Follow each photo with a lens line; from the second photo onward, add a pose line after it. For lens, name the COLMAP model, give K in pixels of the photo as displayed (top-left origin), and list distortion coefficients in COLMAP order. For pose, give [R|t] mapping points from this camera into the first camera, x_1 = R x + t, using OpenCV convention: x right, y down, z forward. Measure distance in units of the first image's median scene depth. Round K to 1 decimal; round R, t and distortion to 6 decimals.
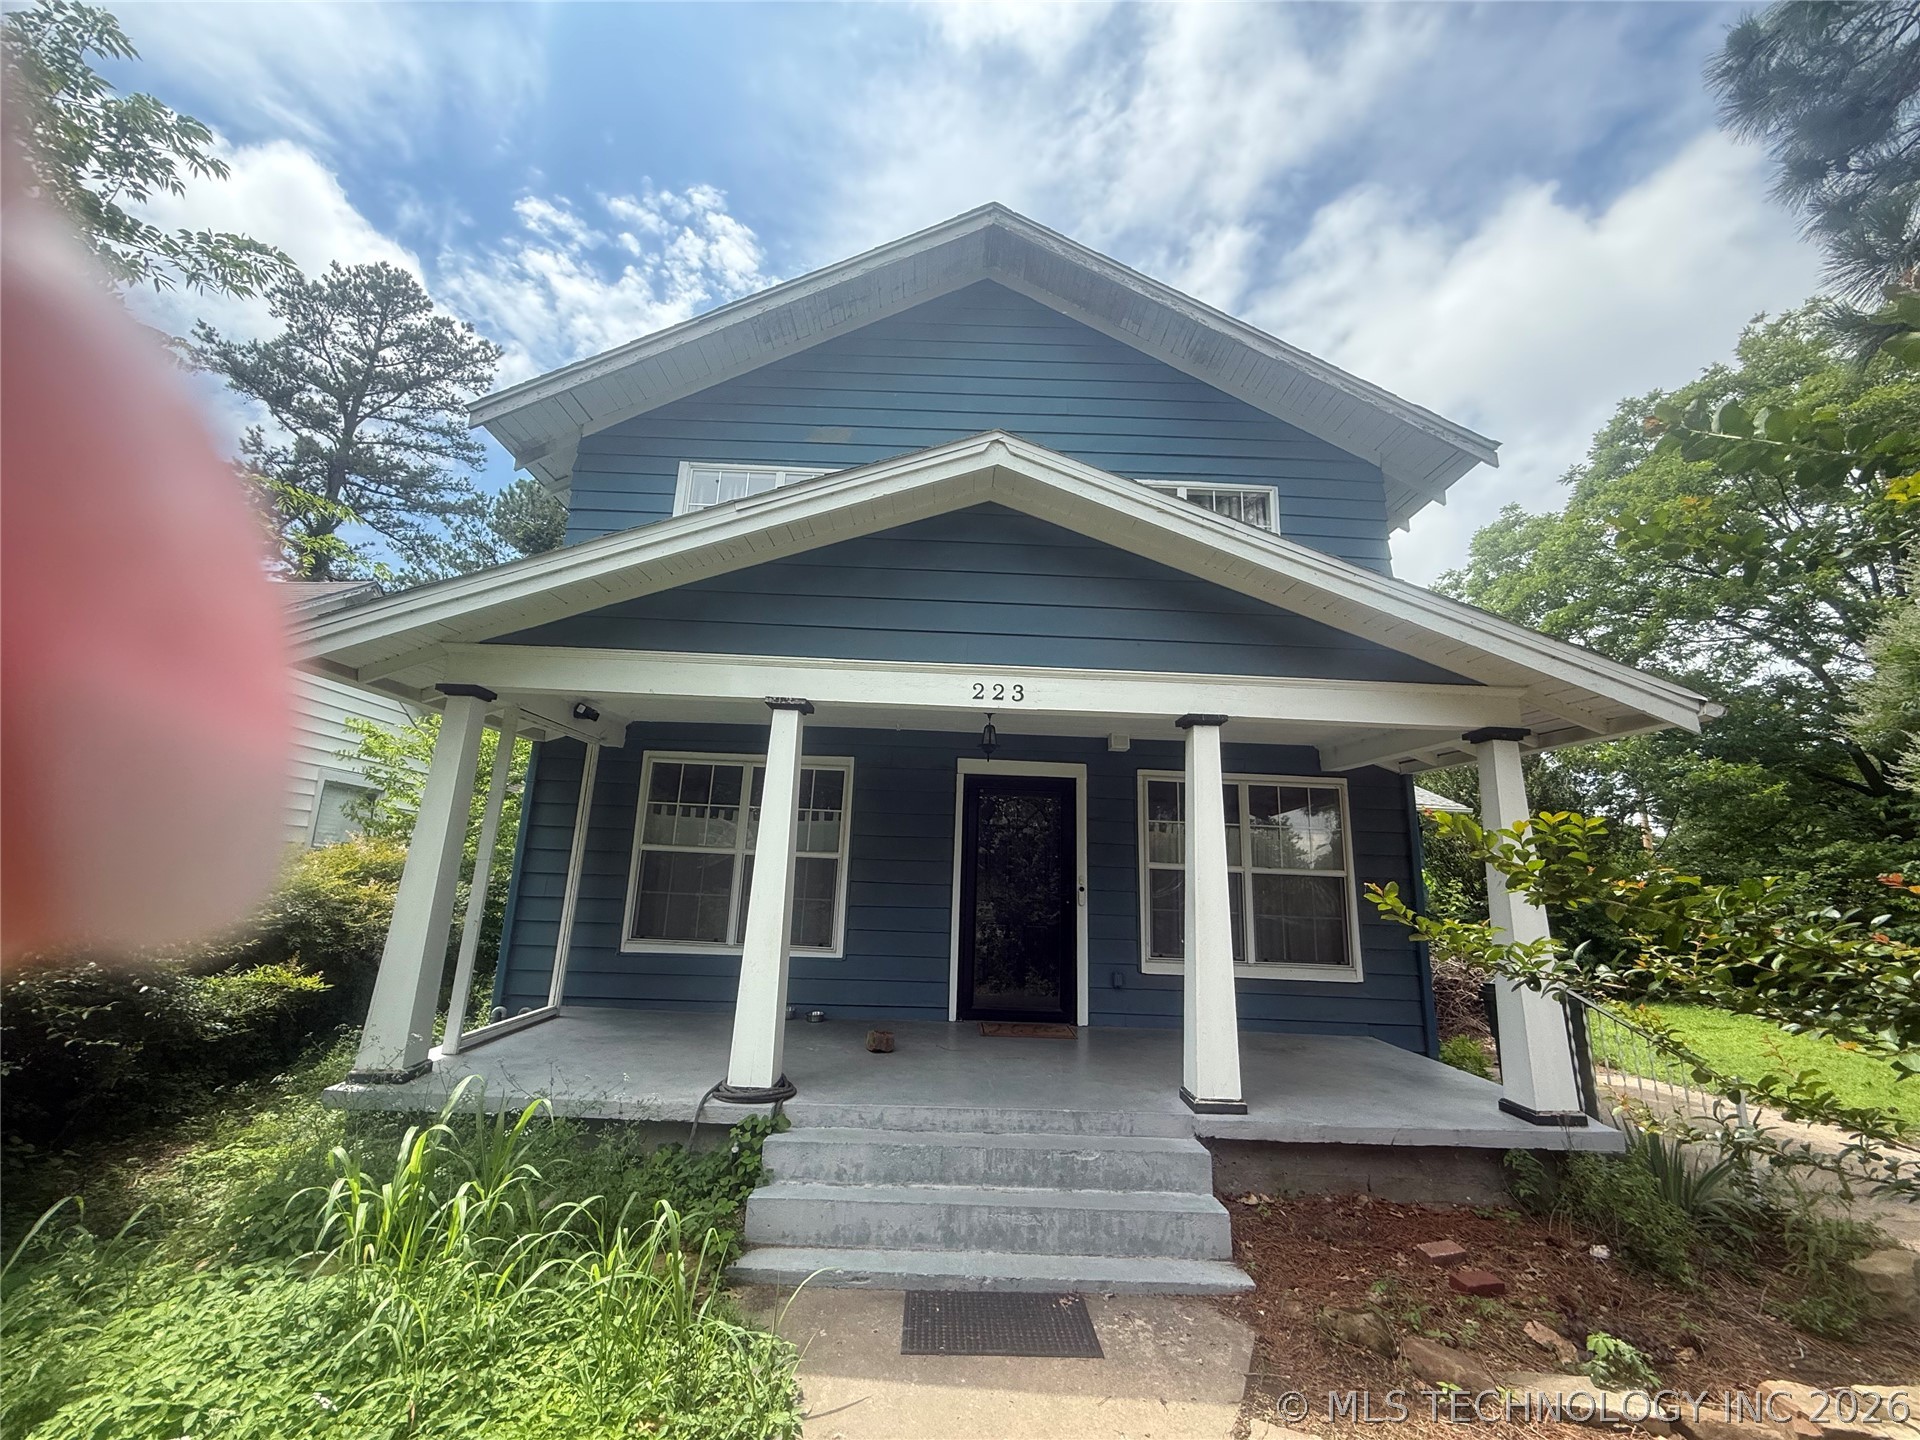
lens RADIAL K [[773.2, 0, 955.1], [0, 773.2, 712.8], [0, 0, 1]] dist [0.000108, -0.000038]
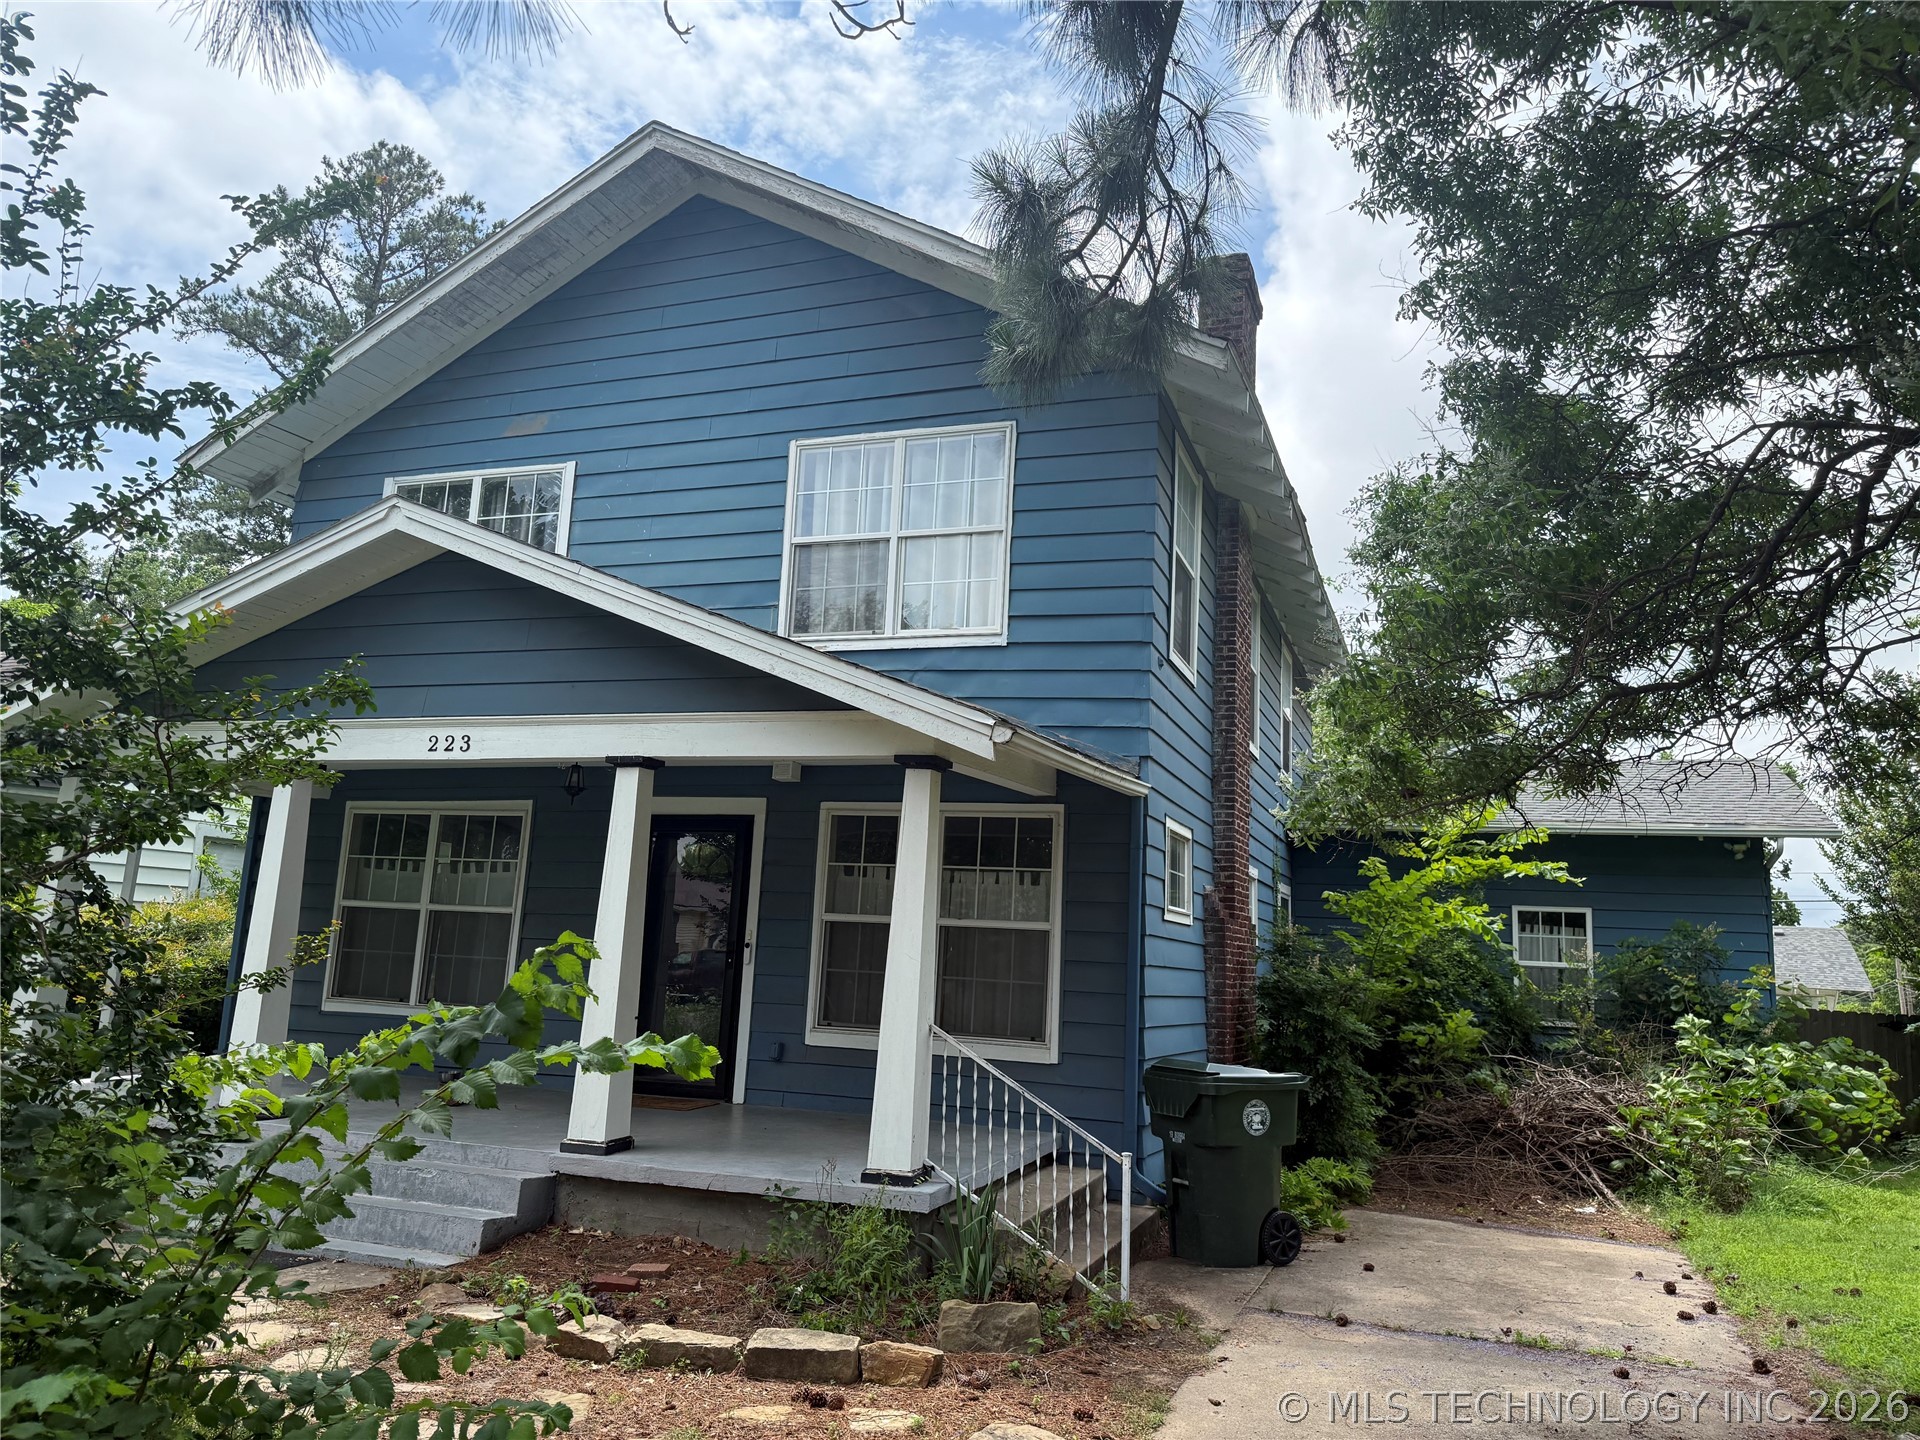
lens RADIAL K [[1345.9, 0, 960.0], [0, 1345.9, 720.0], [0, 0, 1]] dist [0.110651, -0.173508]
pose [[0.934473, -0.055664, -0.351656, 1.516813], [0.066787, 0.997575, 0.019570, -0.054950], [0.349714, -0.041774, 0.935925, -0.502981]]
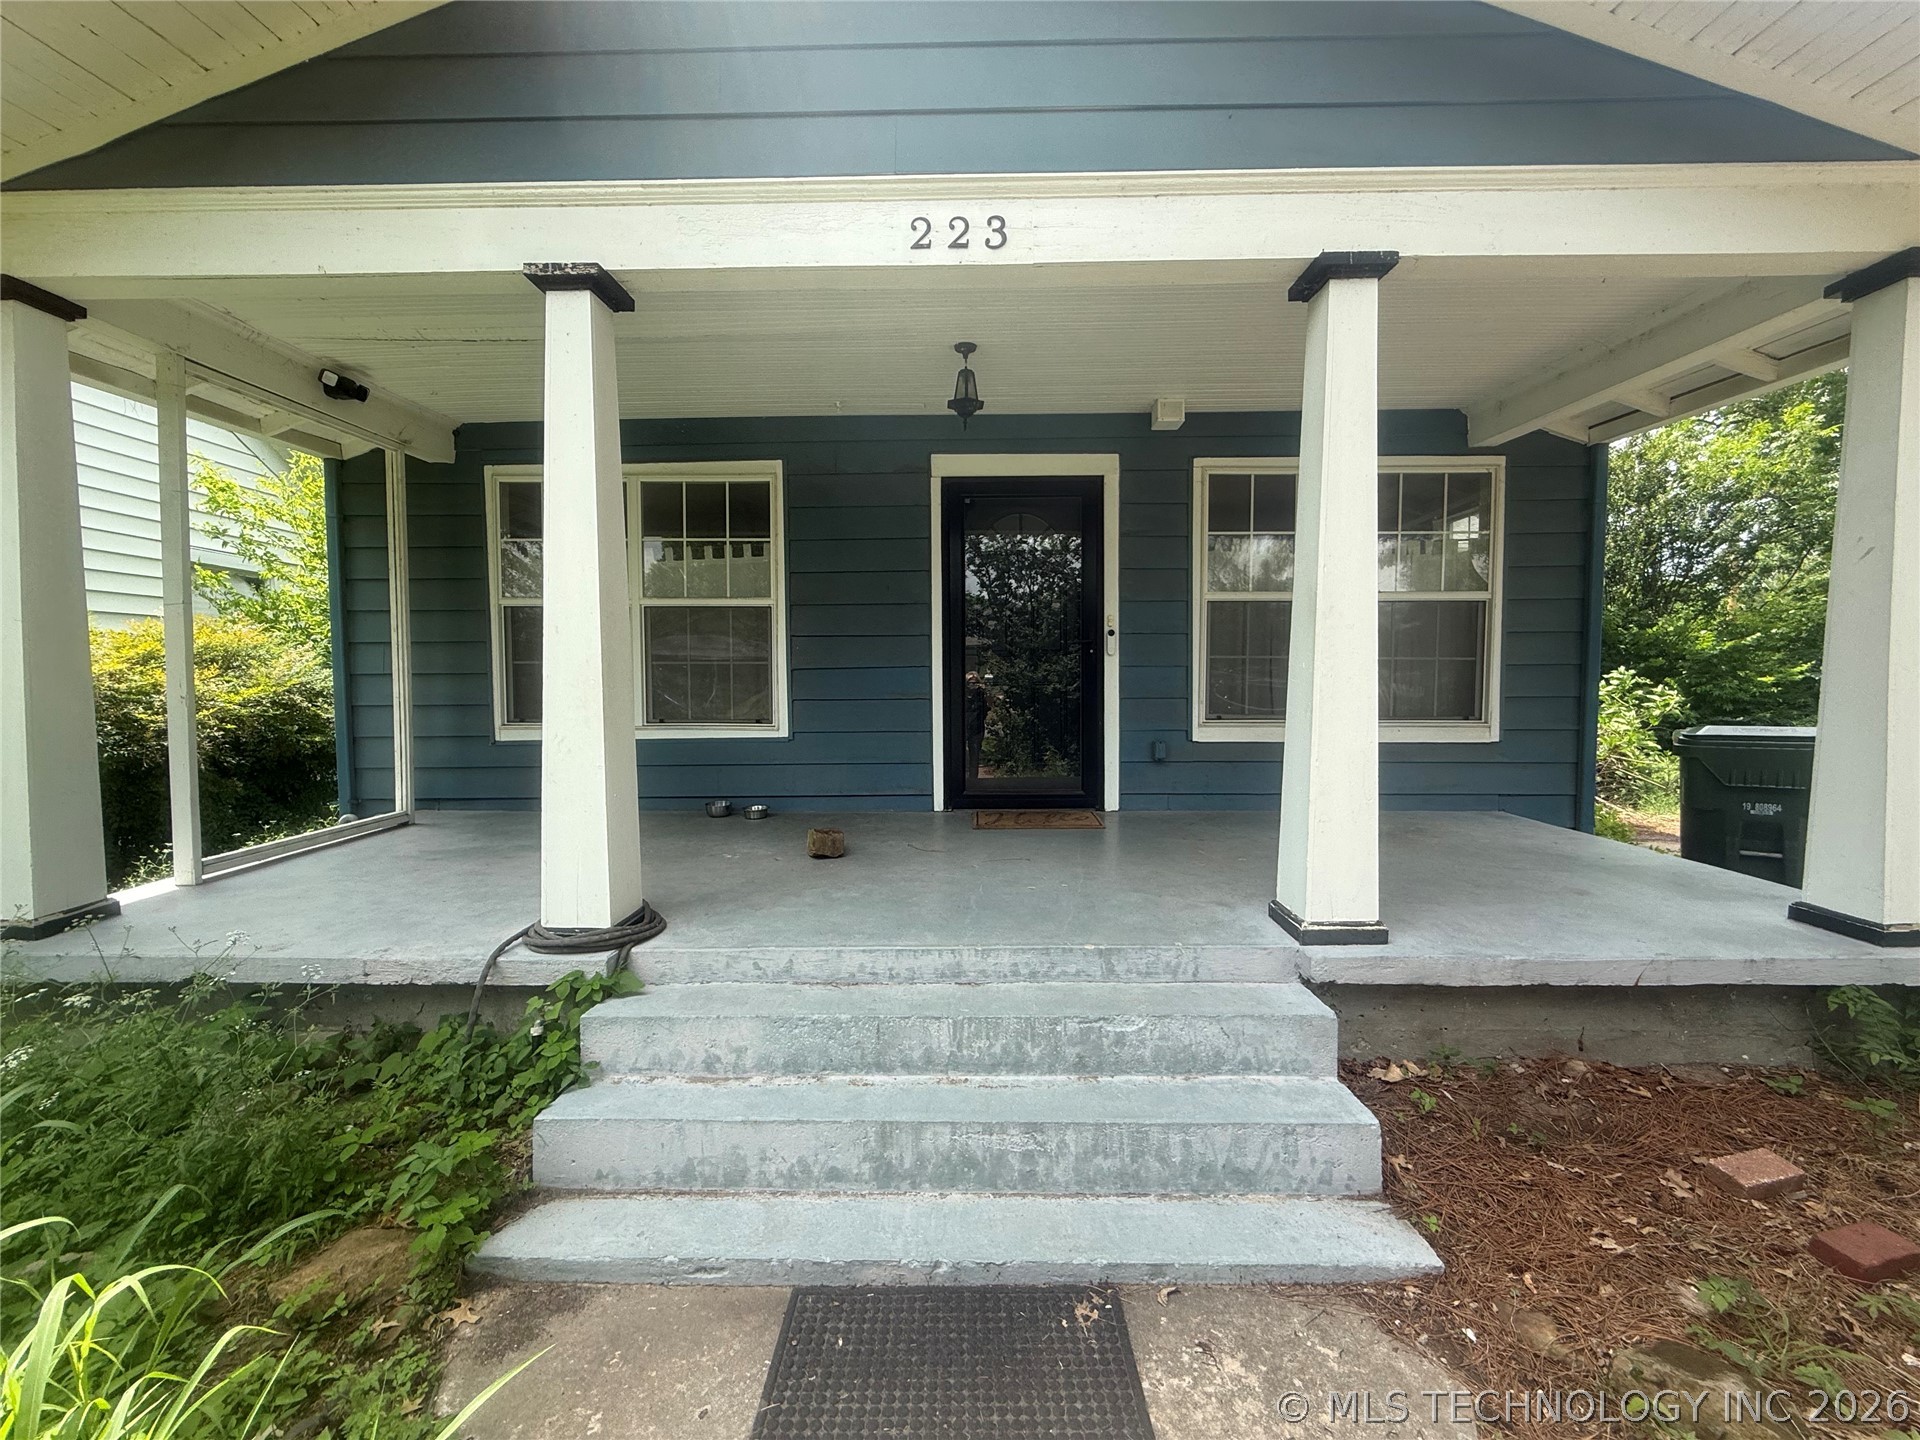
lens RADIAL K [[775.8, 0, 955.3], [0, 775.8, 717.4], [0, 0, 1]] dist [-0.000384, 0.000046]
pose [[0.998607, -0.039169, -0.035361, 0.068673], [0.047143, 0.963283, 0.264318, 0.175979], [0.023709, -0.265616, 0.963787, 0.465087]]
